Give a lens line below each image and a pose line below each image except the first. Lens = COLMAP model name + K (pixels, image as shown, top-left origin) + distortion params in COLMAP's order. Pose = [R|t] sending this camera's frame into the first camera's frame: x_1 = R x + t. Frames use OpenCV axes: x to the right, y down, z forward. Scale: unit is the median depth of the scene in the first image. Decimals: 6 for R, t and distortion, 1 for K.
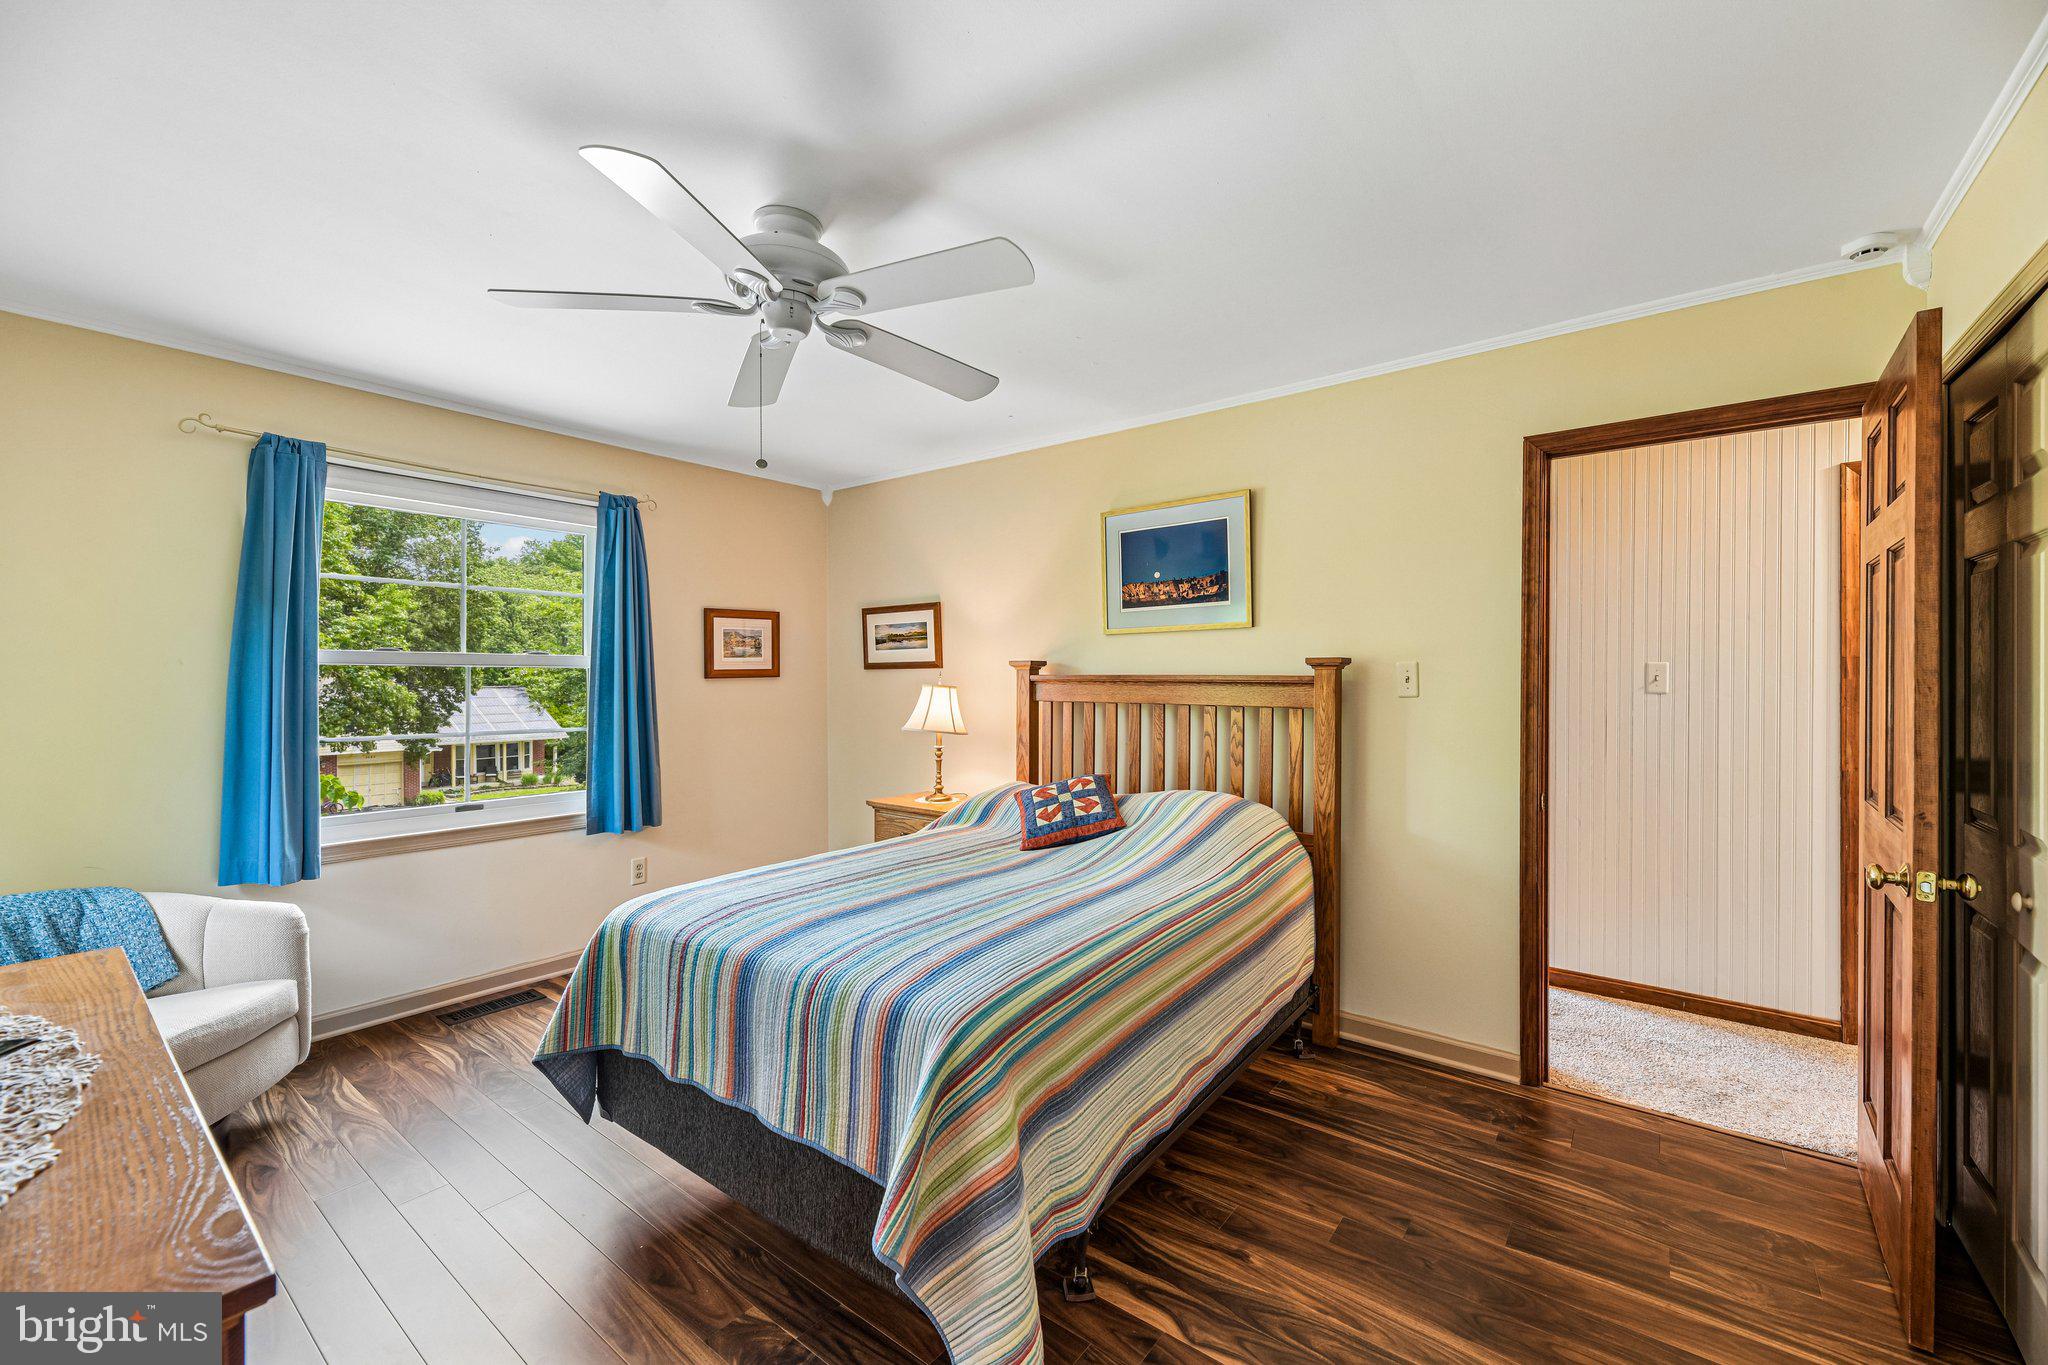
lens RADIAL K [[821.2, 0, 1032.5], [0, 821.2, 674.5], [0, 0, 1]] dist [-0.000817, 0.000084]
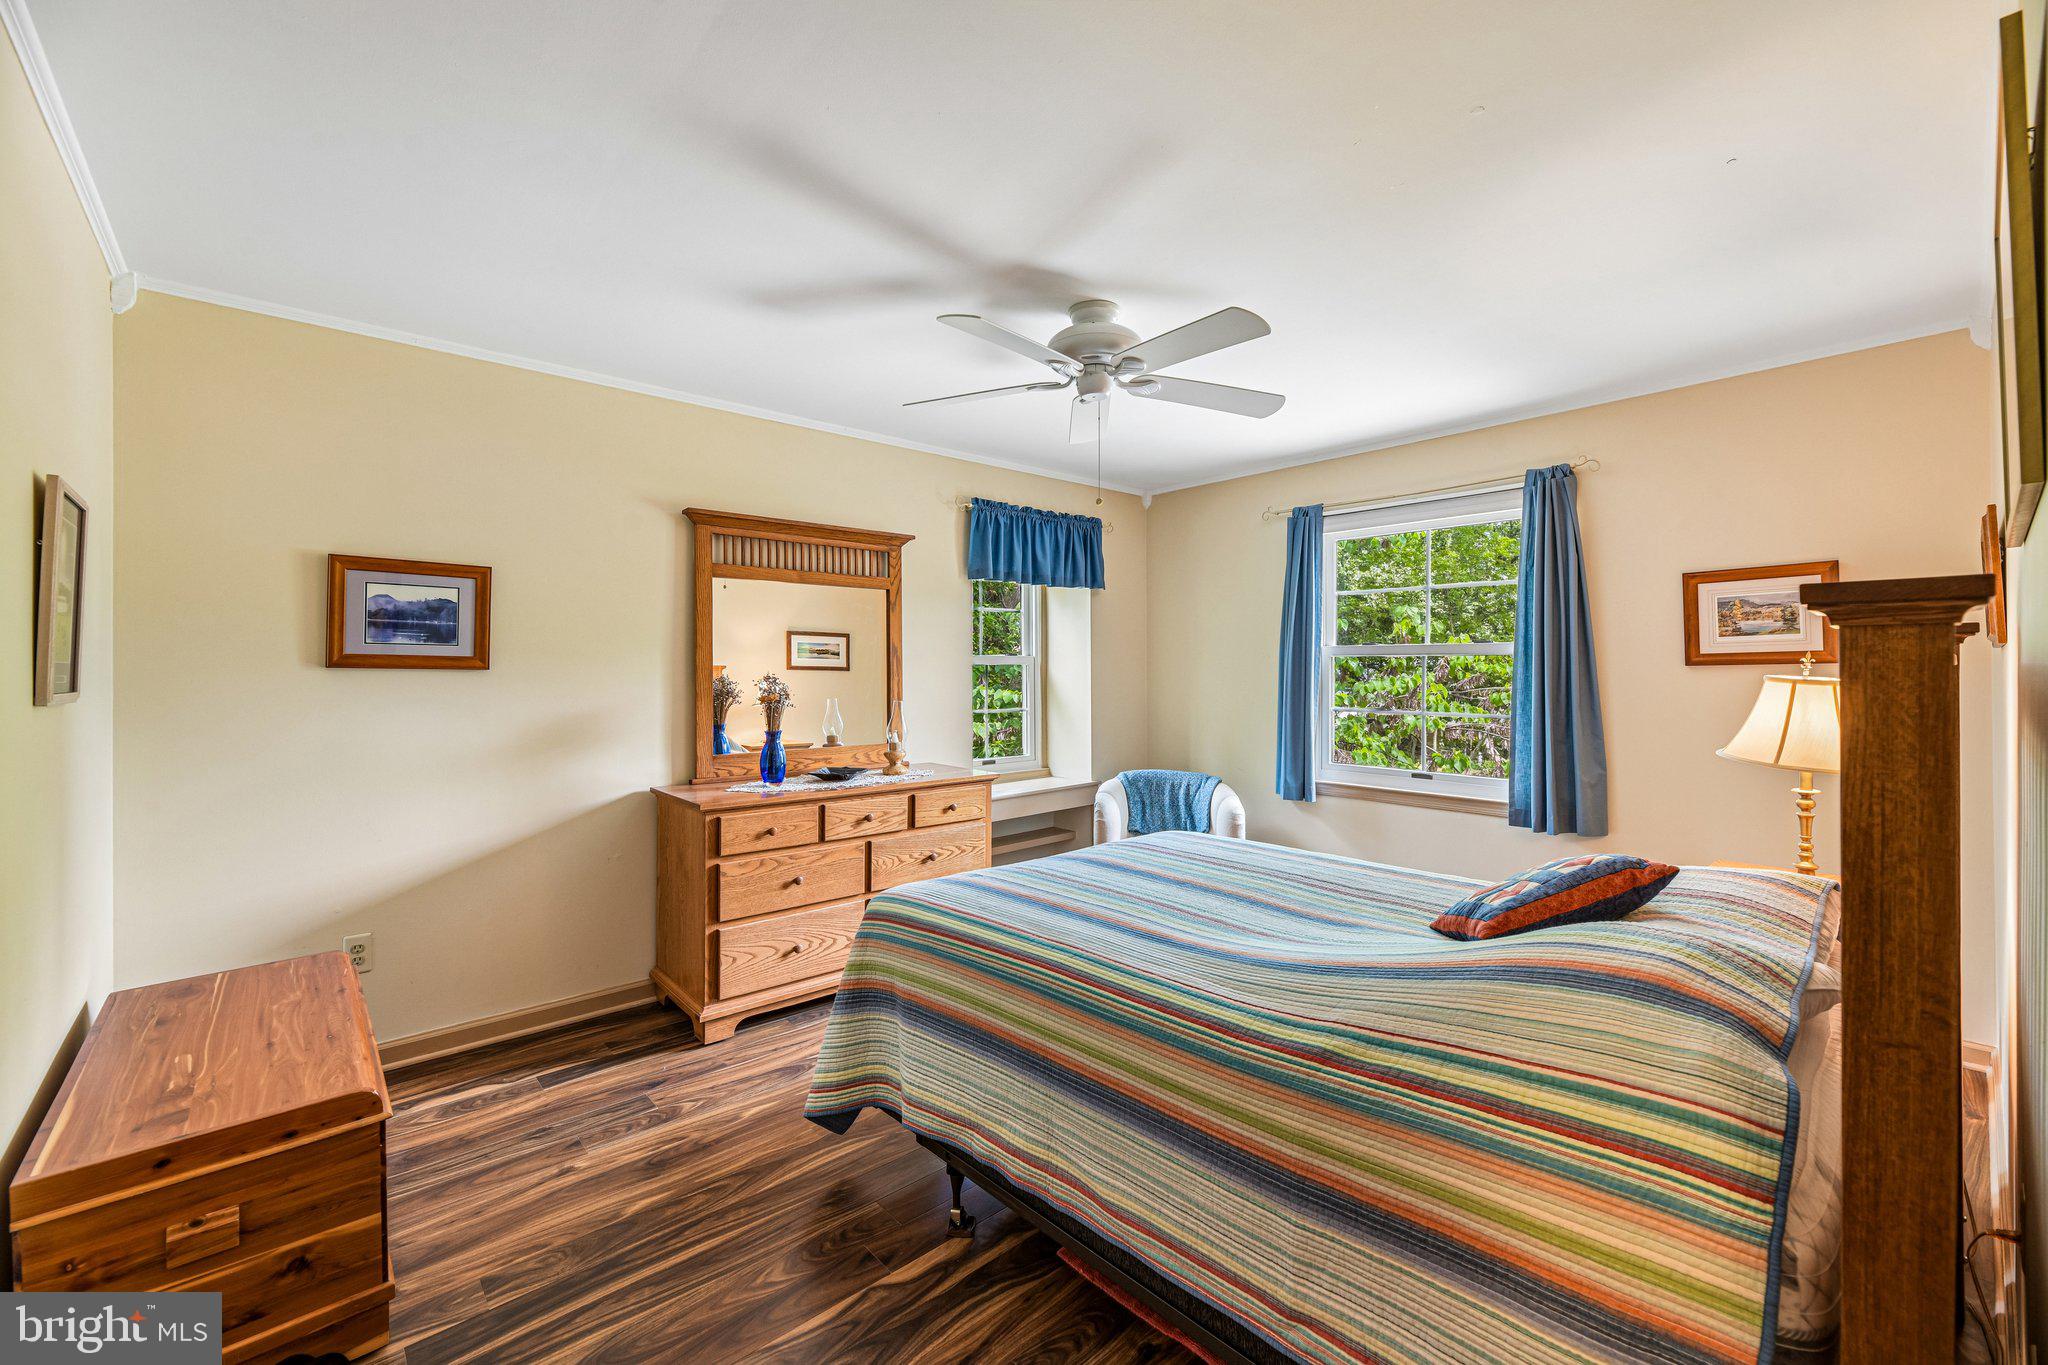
lens RADIAL K [[823.7, 0, 1027.2], [0, 823.7, 663.2], [0, 0, 1]] dist [0.001594, 0.000105]
pose [[-0.184508, -0.005278, -0.982817, 0.580758], [0.007461, 0.999949, -0.006771, 0.004272], [0.982803, -0.008582, -0.184459, 0.670223]]
